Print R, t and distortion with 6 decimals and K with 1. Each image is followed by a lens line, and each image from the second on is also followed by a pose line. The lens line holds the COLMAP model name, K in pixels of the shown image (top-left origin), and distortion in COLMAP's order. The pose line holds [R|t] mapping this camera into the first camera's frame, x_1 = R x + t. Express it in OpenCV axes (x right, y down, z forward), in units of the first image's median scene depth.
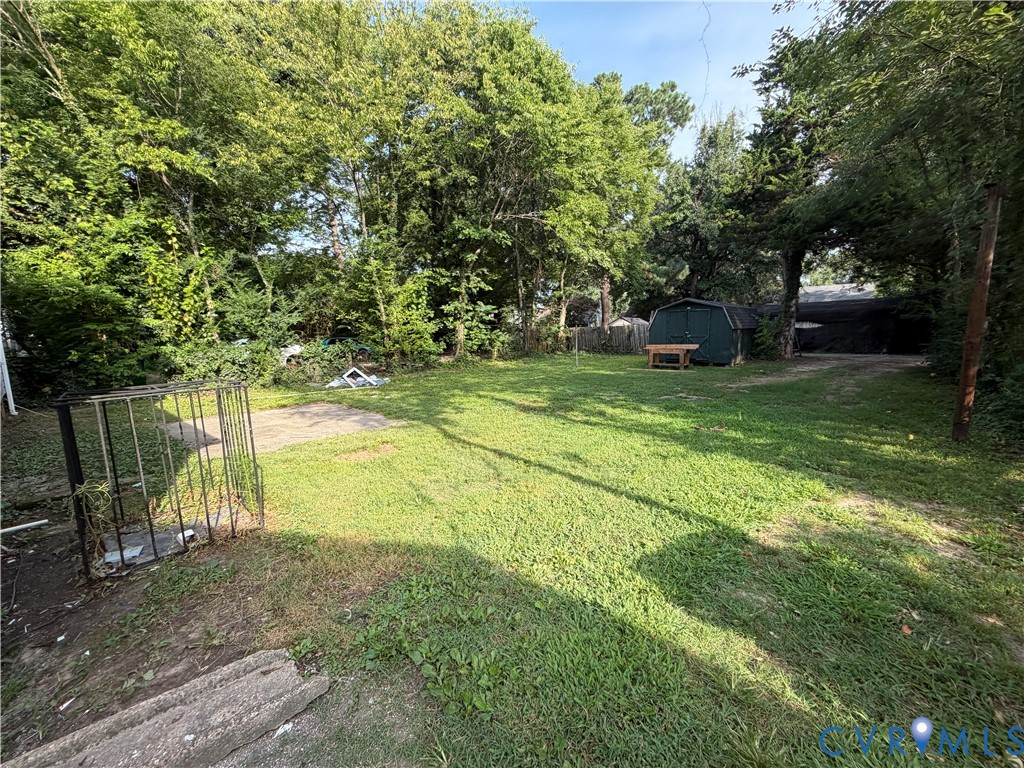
lens RADIAL K [[407.6, 0, 507.4], [0, 407.6, 384.9], [0, 0, 1]] dist [0.000362, -0.000182]
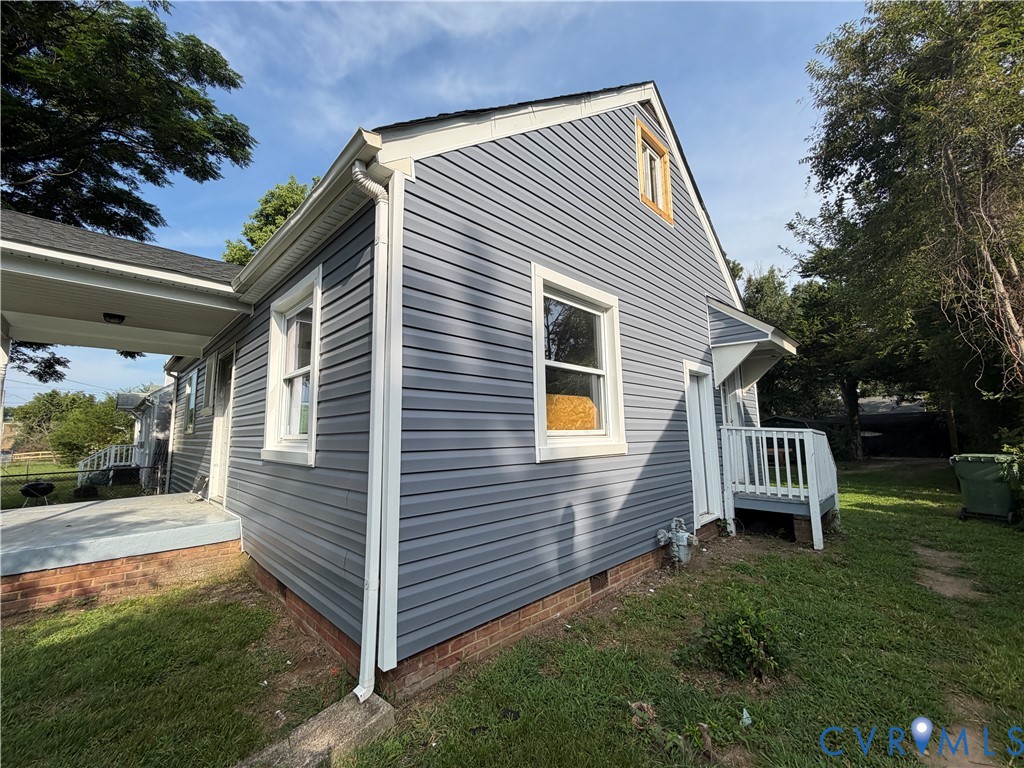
lens RADIAL K [[407.6, 0, 507.4], [0, 407.6, 384.9], [0, 0, 1]] dist [0.000362, -0.000182]
pose [[0.996280, -0.009104, -0.085692, -0.330924], [-0.012766, 0.967842, -0.251235, 0.045221], [0.085224, 0.251395, 0.964125, -0.426403]]
